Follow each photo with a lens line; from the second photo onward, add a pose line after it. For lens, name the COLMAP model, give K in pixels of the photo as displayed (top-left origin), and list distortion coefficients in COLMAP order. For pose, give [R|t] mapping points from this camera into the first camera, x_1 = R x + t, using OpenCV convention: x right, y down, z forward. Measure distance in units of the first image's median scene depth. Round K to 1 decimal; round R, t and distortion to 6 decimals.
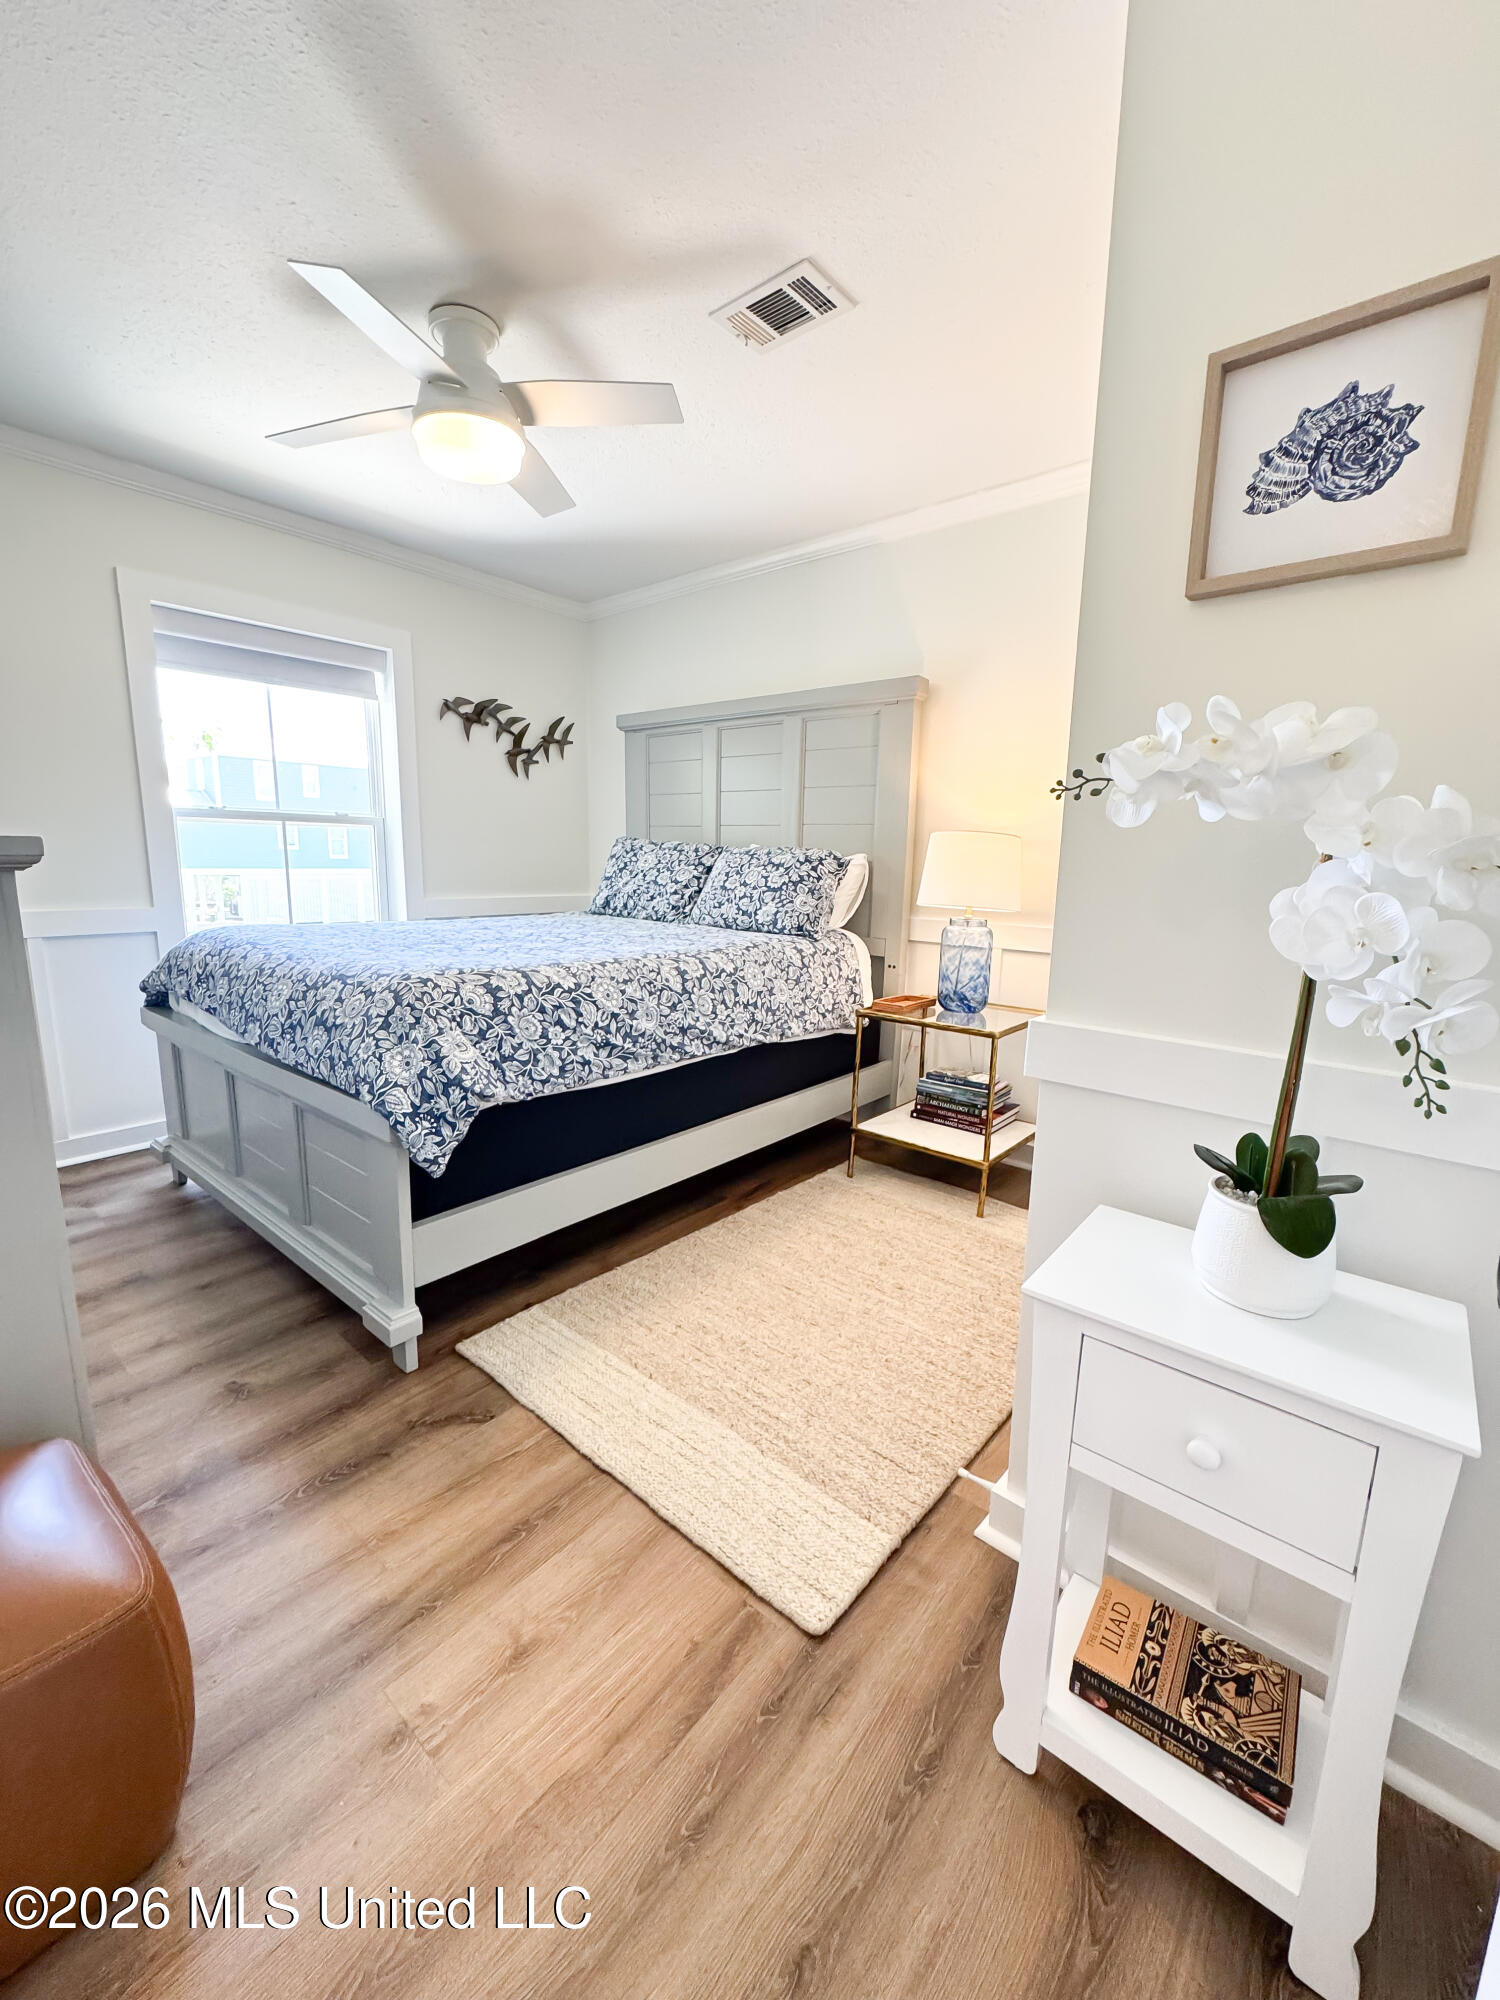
lens RADIAL K [[802.8, 0, 751.7], [0, 802.8, 1000.2], [0, 0, 1]] dist [-0.001121, -0.000078]
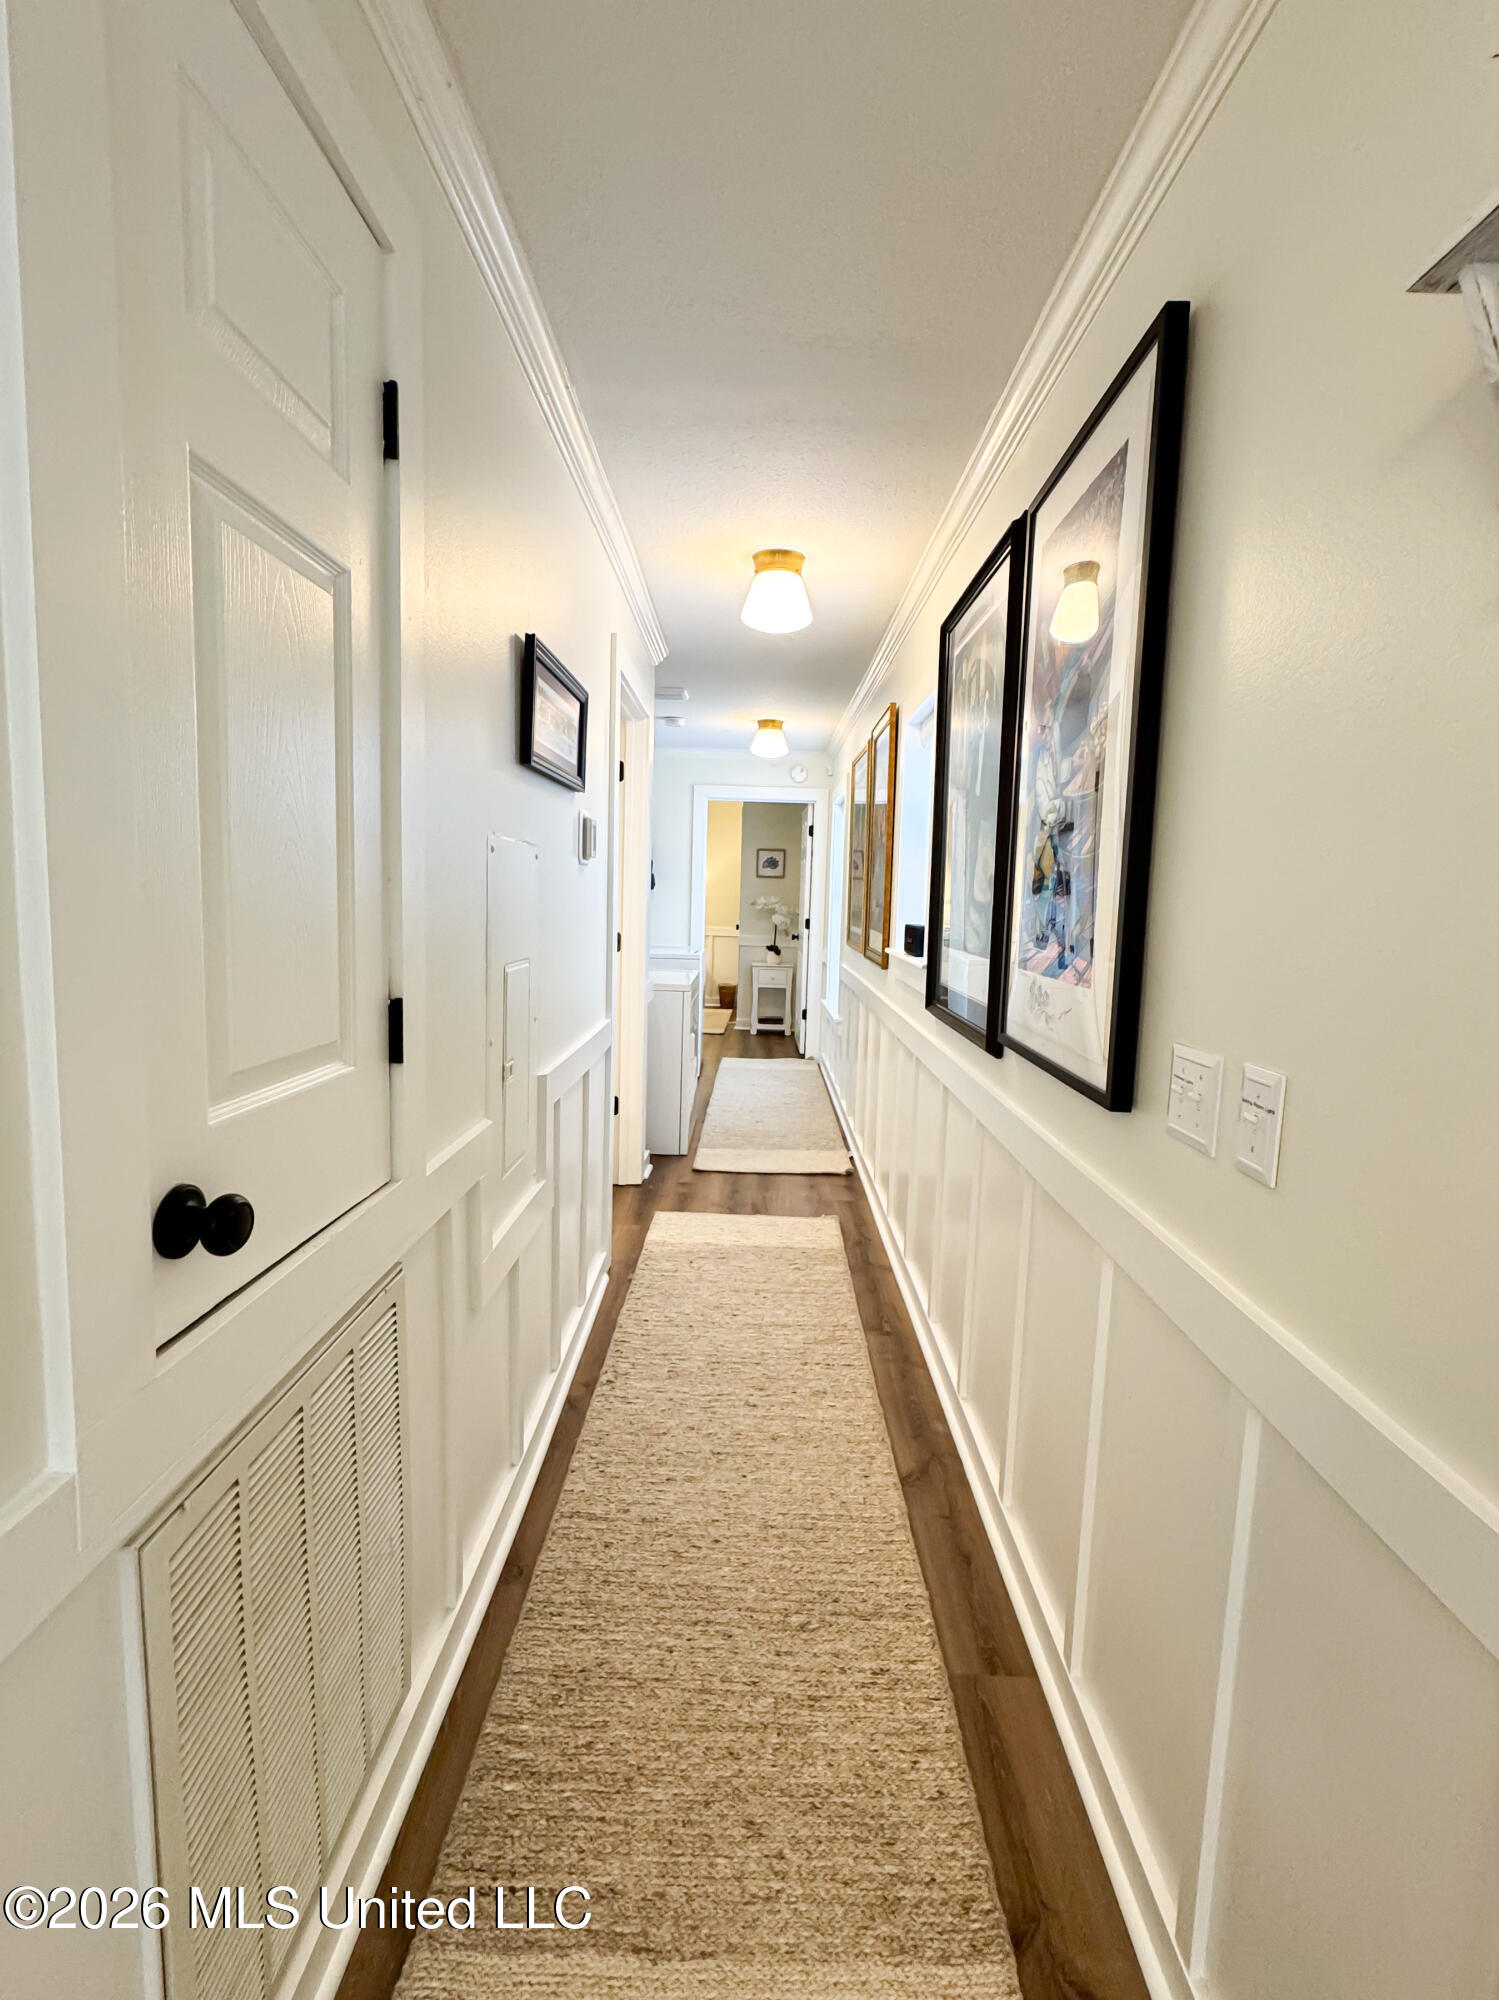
lens RADIAL K [[802.8, 0, 748.7], [0, 802.8, 990.8], [0, 0, 1]] dist [-0.001121, -0.000078]
pose [[0.780713, -0.058581, 0.622138, -4.685034], [0.096389, 0.994970, -0.027271, 0.832647], [-0.617411, 0.081258, 0.782432, -5.234457]]
